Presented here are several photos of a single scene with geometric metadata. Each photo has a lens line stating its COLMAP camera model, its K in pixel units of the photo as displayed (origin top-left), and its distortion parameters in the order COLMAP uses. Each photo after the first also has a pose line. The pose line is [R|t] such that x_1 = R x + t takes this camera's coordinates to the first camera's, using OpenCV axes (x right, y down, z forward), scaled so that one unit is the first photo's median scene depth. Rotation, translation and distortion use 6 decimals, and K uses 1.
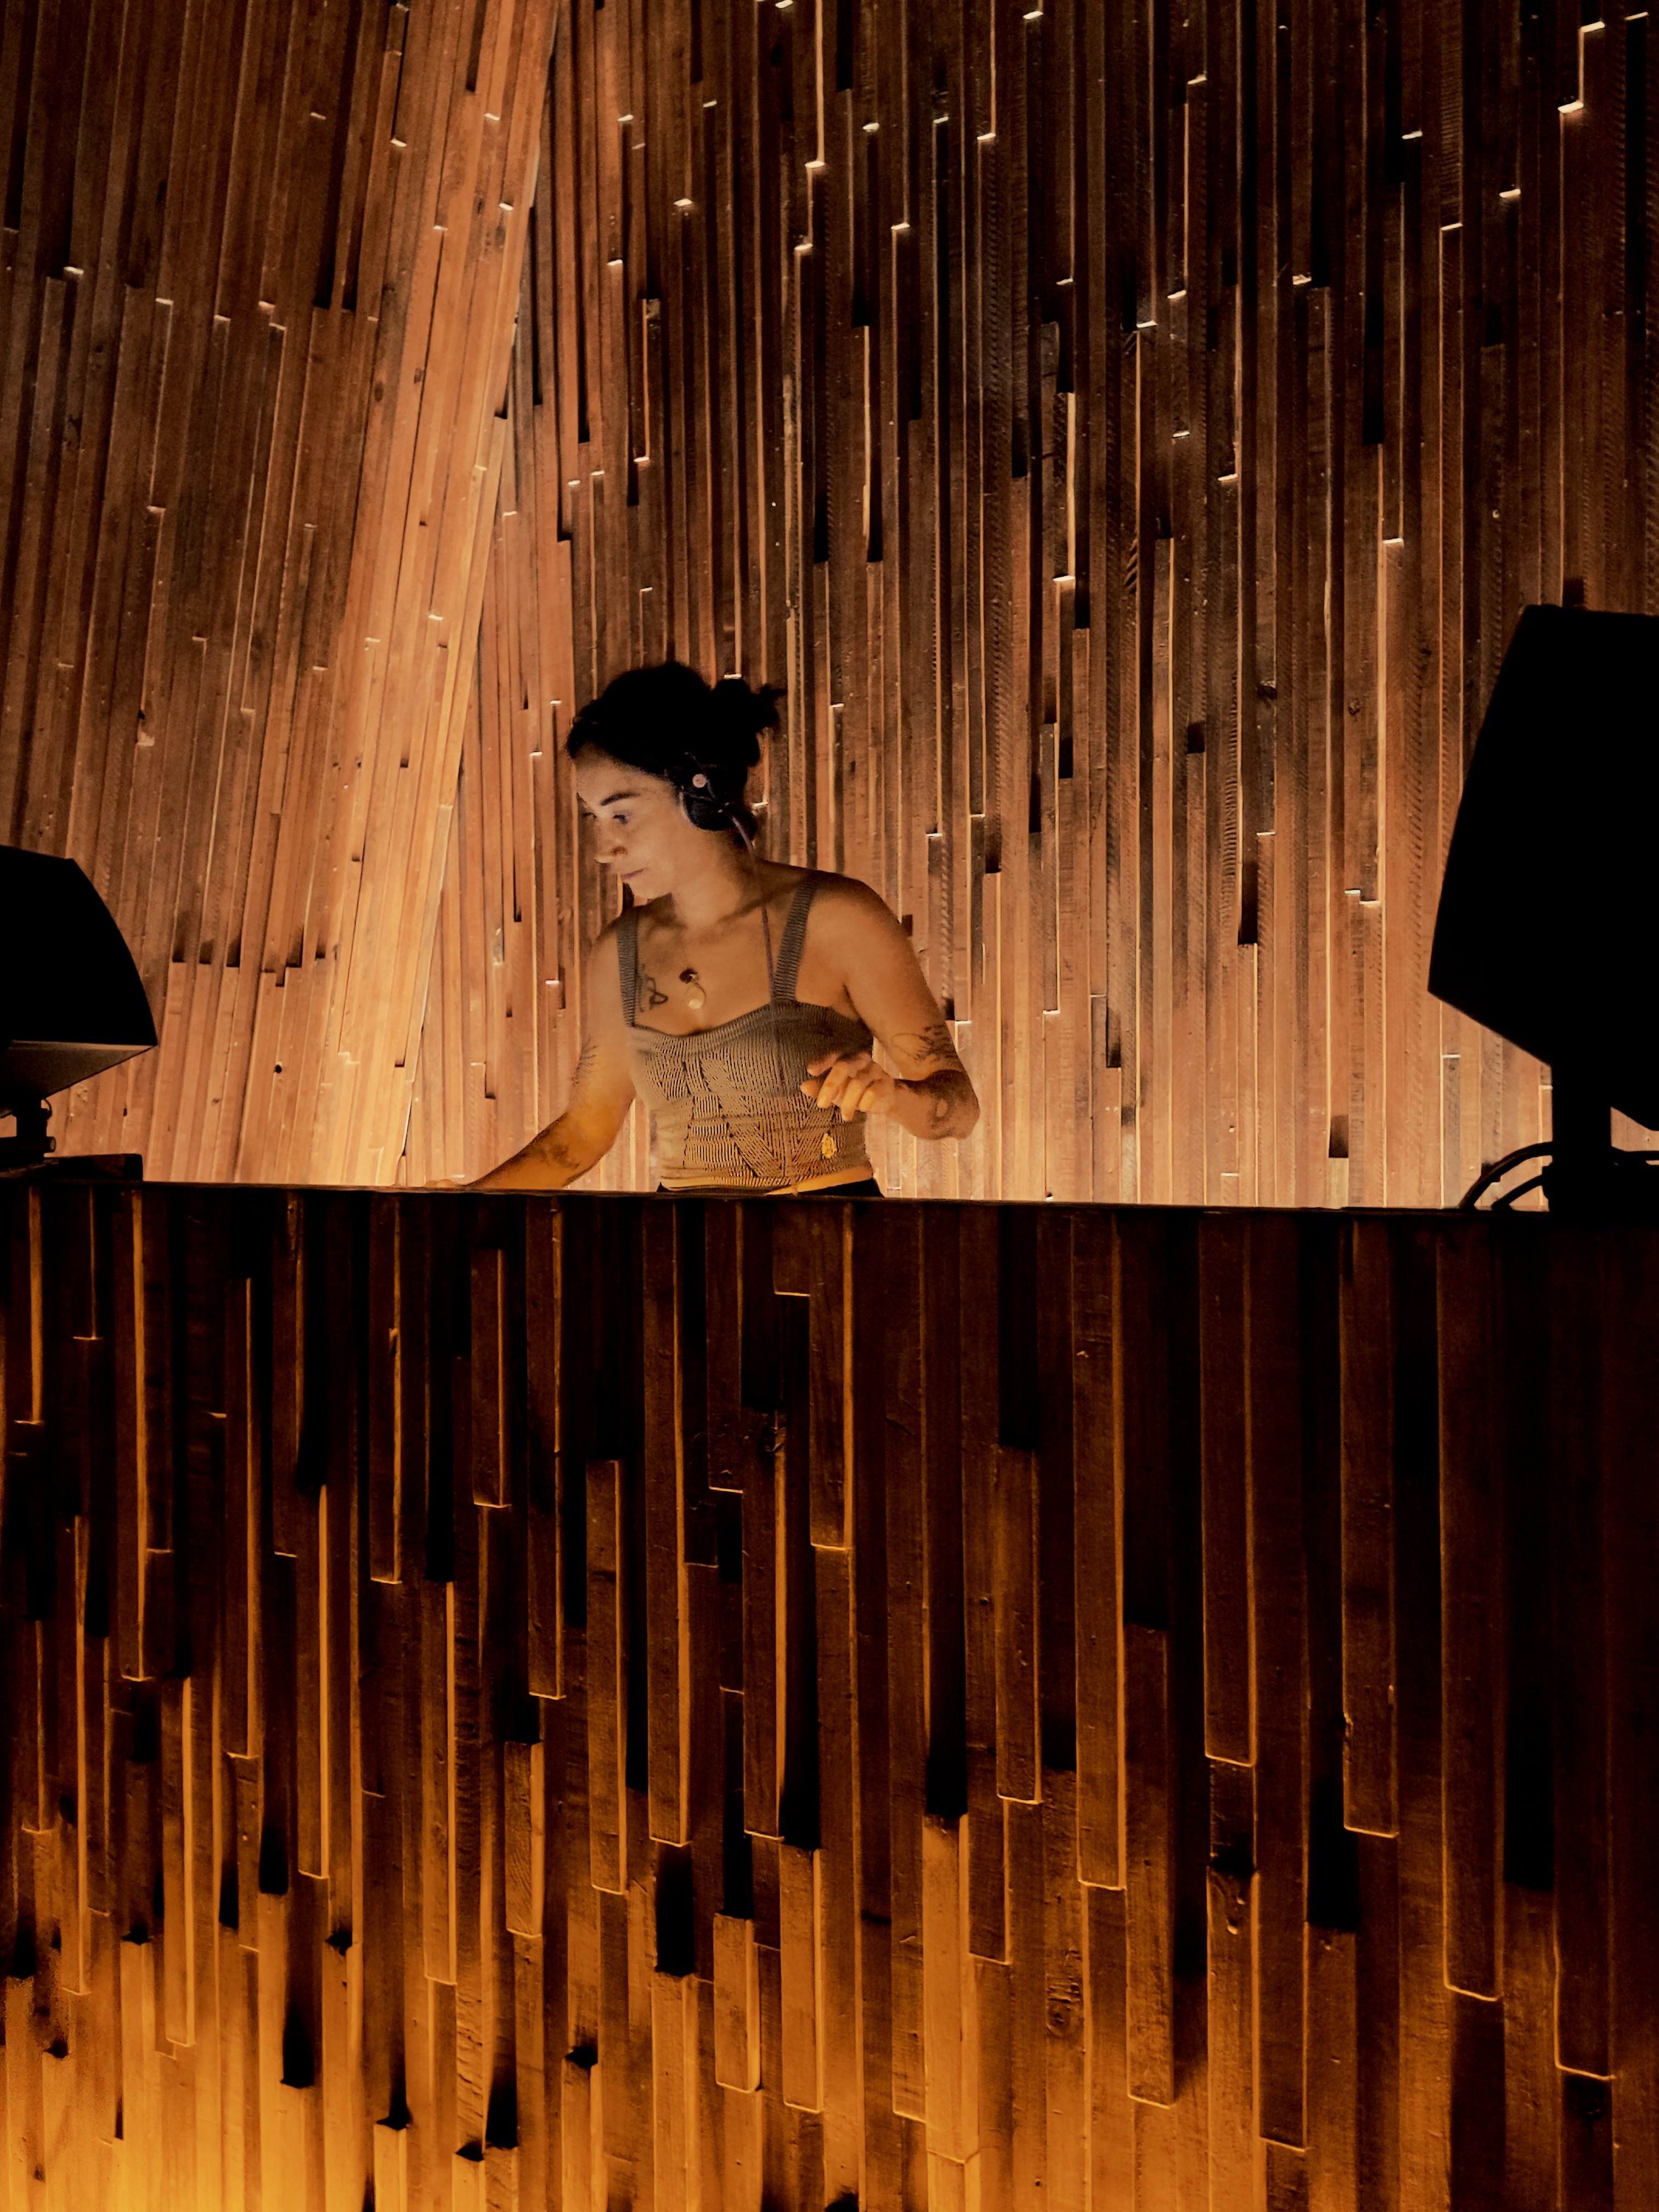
lens RADIAL K [[2379.6, 0, 831.2], [0, 2379.6, 1123.6], [0, 0, 1]] dist [0.049560, 0.000000]
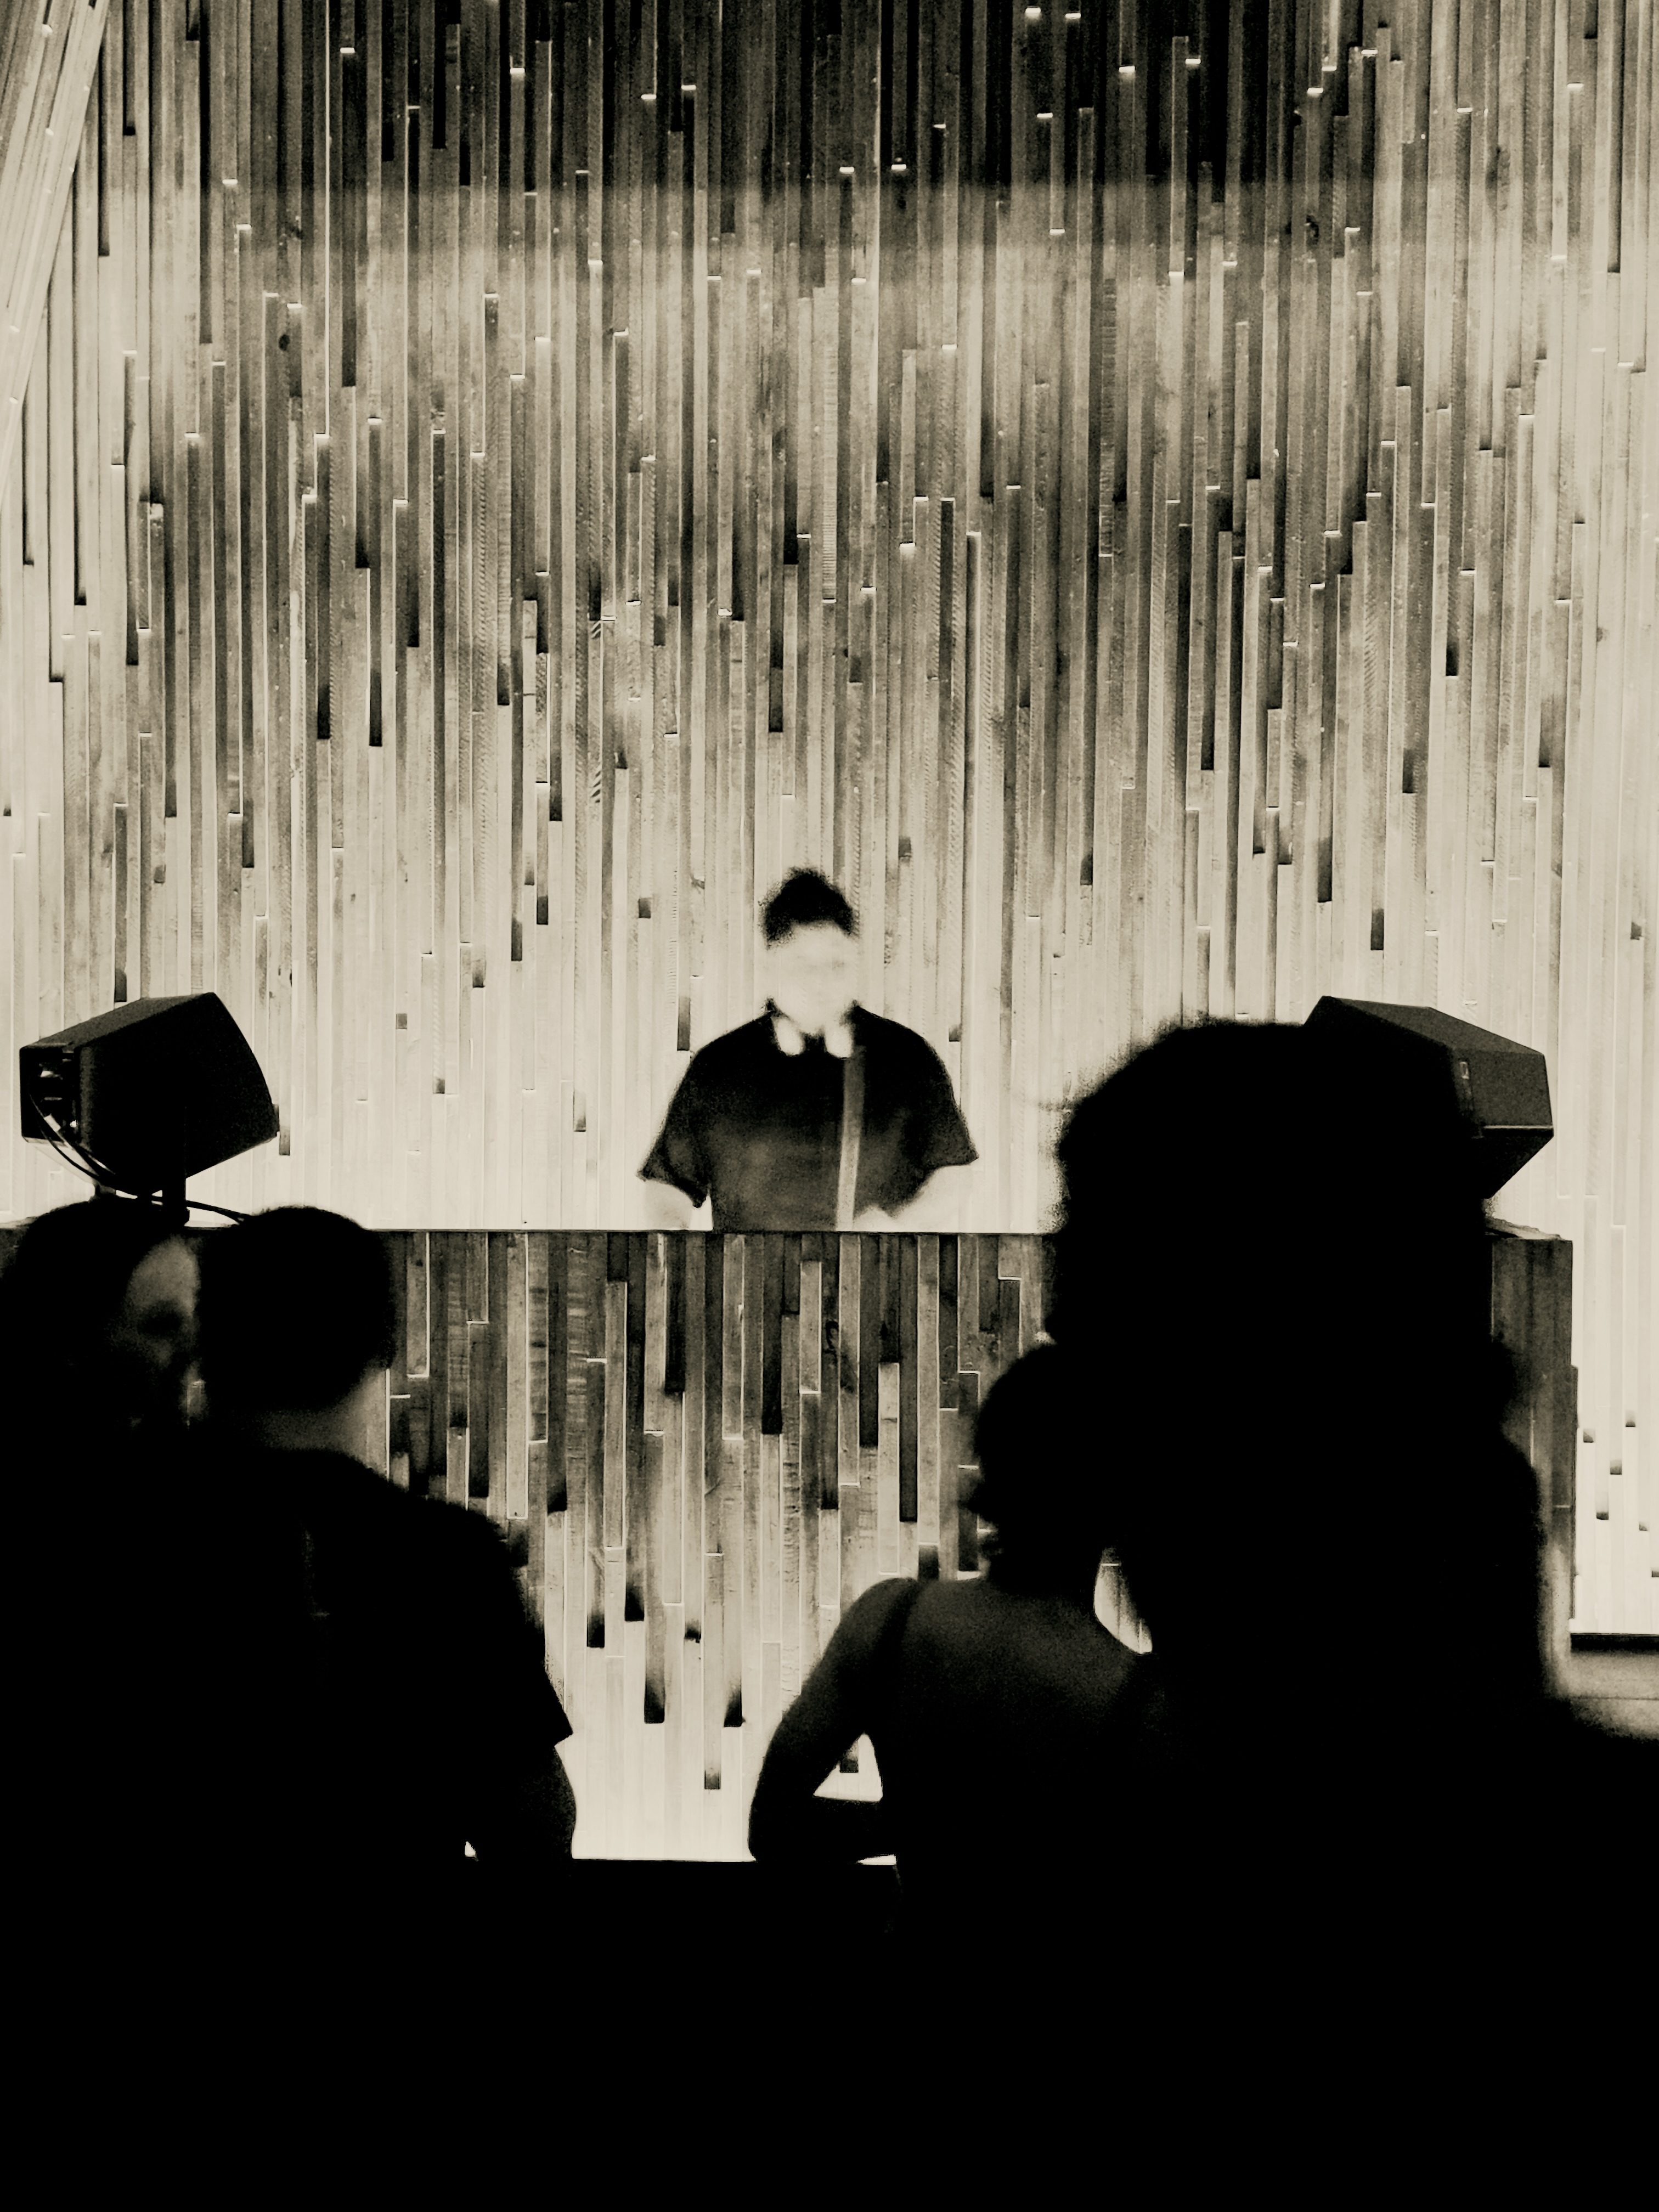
lens RADIAL K [[2520.4, 0, 846.7], [0, 2520.4, 1173.2], [0, 0, 1]] dist [0.043944, 0.000000]
pose [[0.827820, -0.002166, 0.560990, -0.591985], [-0.009259, 0.999804, 0.017524, -0.026560], [-0.560918, -0.019701, 0.827637, -0.340884]]
